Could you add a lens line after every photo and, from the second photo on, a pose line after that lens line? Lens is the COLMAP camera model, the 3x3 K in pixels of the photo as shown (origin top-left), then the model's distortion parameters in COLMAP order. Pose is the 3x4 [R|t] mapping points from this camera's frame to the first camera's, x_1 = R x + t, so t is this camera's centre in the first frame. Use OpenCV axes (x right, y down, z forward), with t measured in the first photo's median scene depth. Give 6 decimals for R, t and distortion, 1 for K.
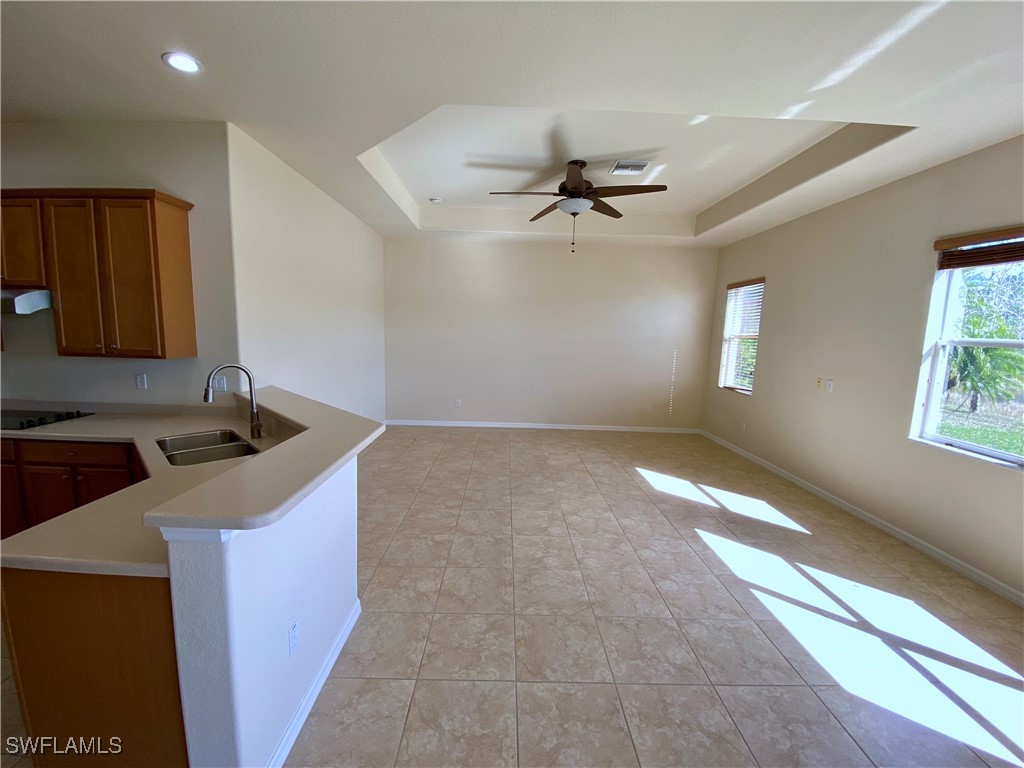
lens RADIAL K [[419.7, 0, 511.2], [0, 419.7, 387.0], [0, 0, 1]] dist [0.027728, -0.026495]
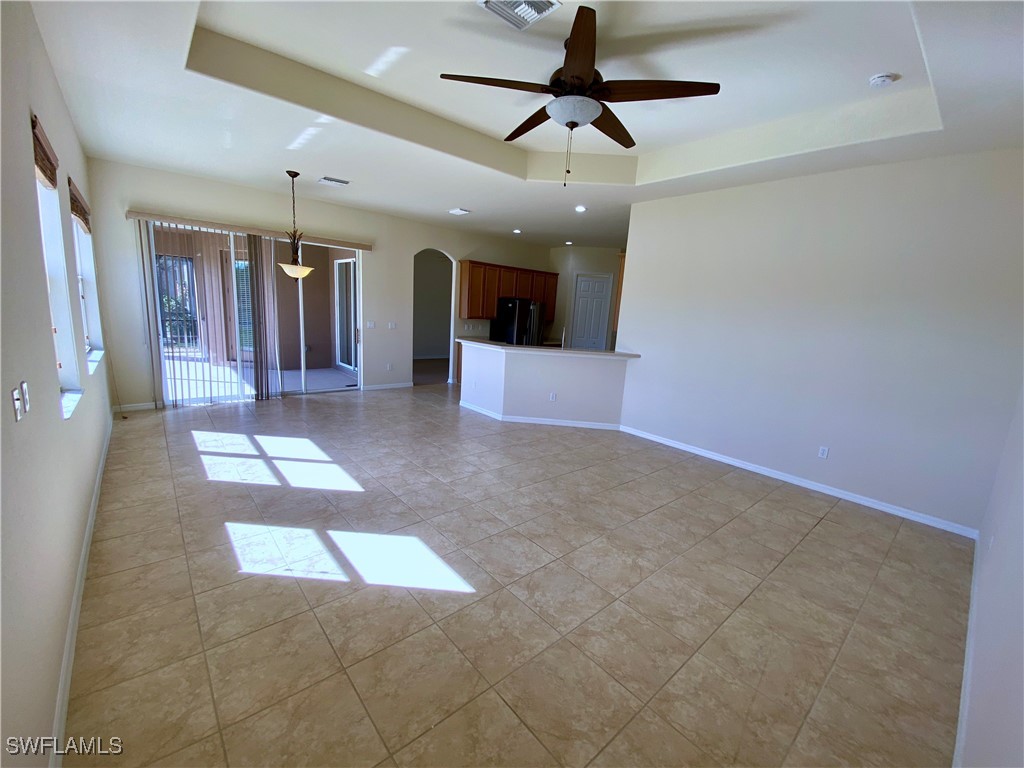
lens RADIAL K [[419.7, 0, 511.2], [0, 419.7, 387.0], [0, 0, 1]] dist [0.027728, -0.026495]
pose [[-0.764486, 0.045317, -0.643046, 0.563251], [-0.170175, 0.947954, 0.269117, -0.159406], [0.621773, 0.315167, -0.716985, 1.305357]]
